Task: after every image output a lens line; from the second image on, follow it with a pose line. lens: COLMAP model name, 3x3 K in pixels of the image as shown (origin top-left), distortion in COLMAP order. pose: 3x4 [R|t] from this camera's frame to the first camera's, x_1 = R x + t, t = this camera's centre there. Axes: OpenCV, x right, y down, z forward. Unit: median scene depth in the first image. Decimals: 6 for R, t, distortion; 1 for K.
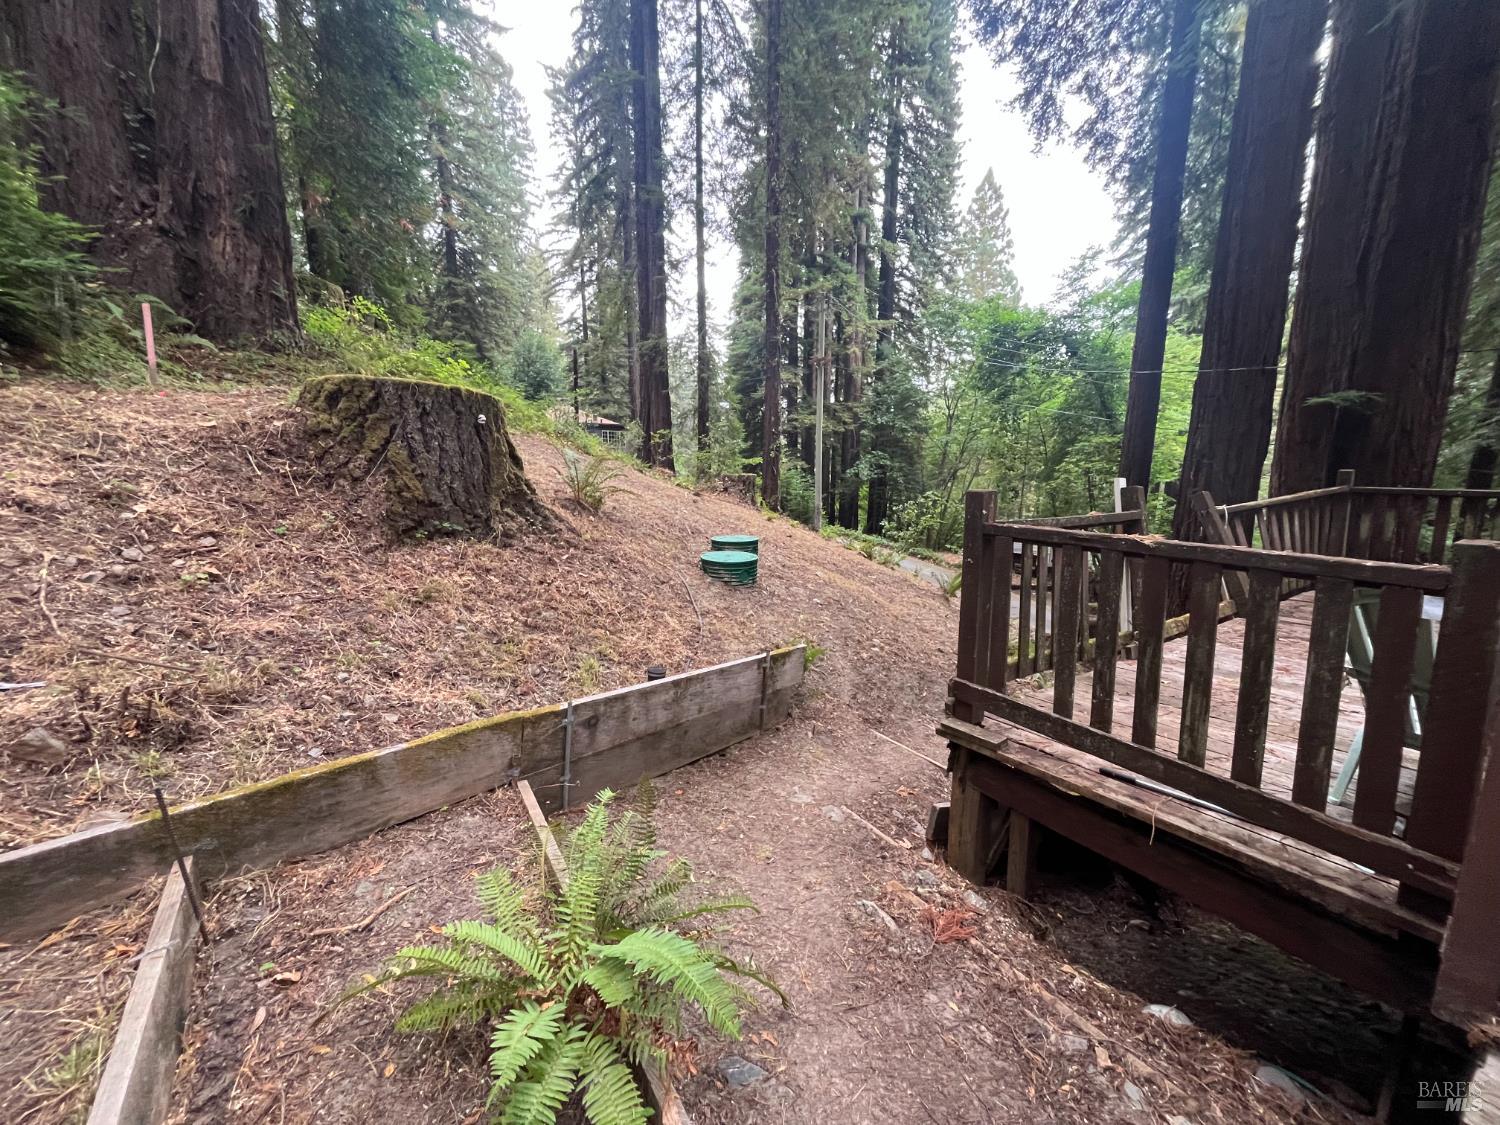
lens RADIAL K [[604.8, 0, 746.1], [0, 604.8, 566.7], [0, 0, 1]] dist [-0.003444, -0.000481]
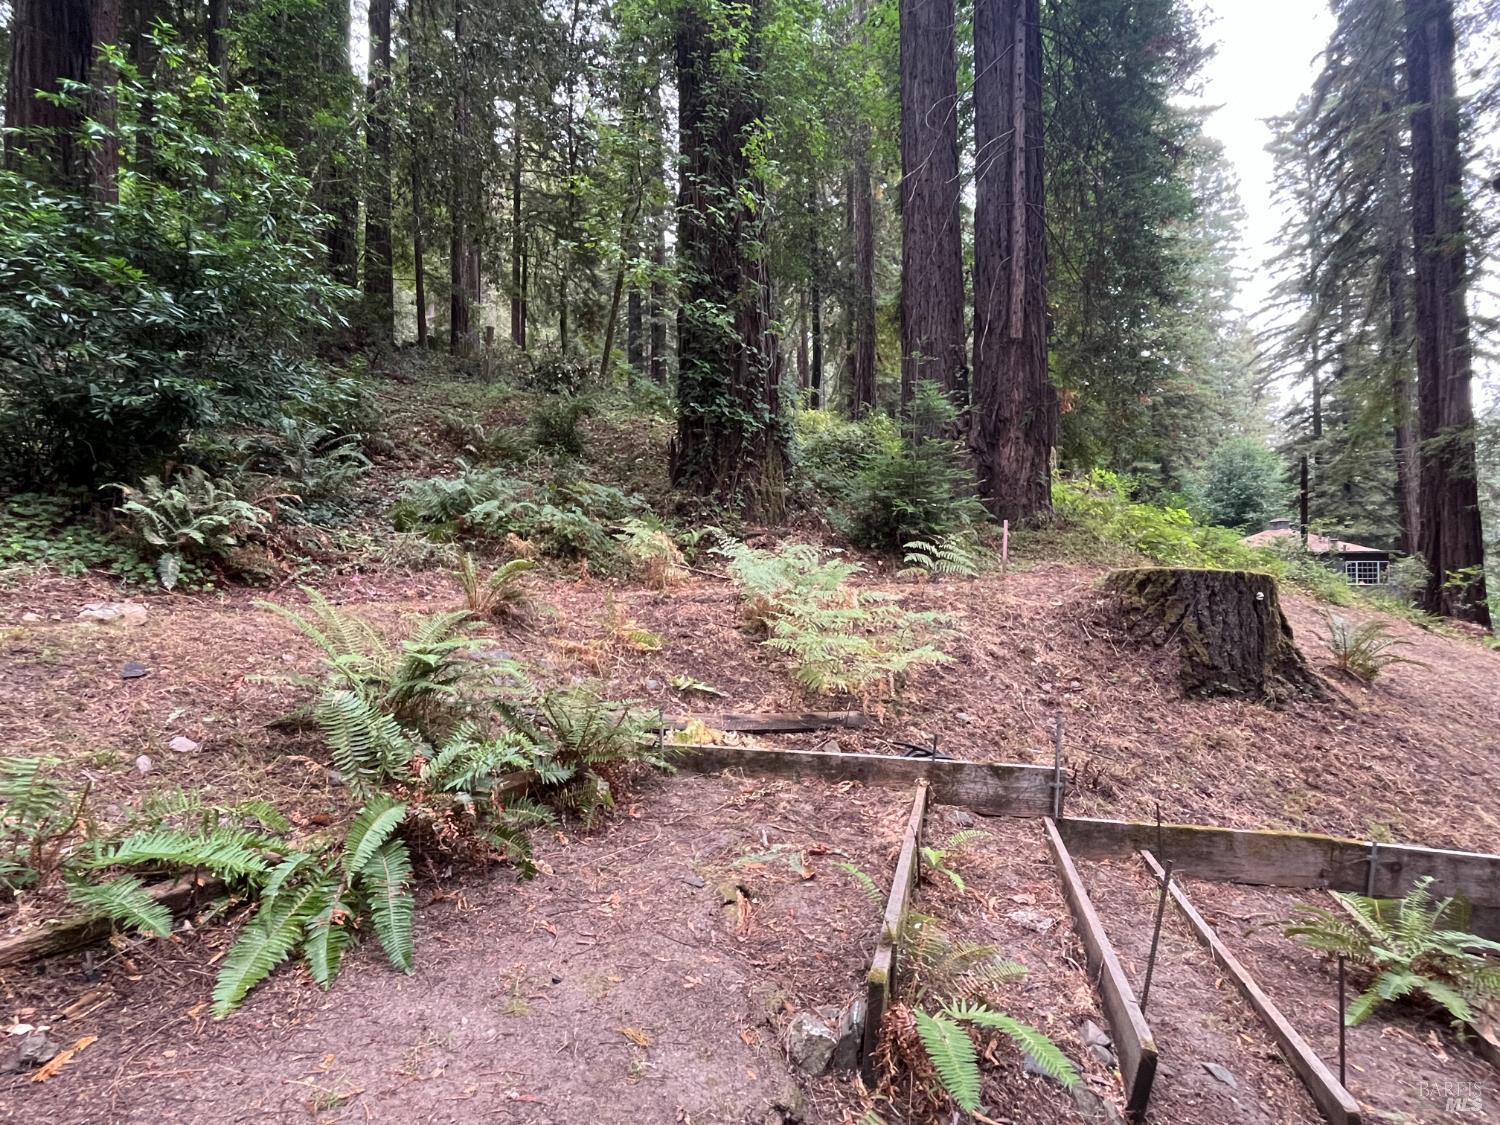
lens RADIAL K [[770.9, 0, 746.1], [0, 770.9, 568.9], [0, 0, 1]] dist [0.000206, -0.001827]
pose [[0.633996, -0.027479, -0.772848, 0.072634], [-0.135306, 0.980012, -0.145841, 0.047768], [0.761408, 0.197033, 0.617605, -0.615743]]
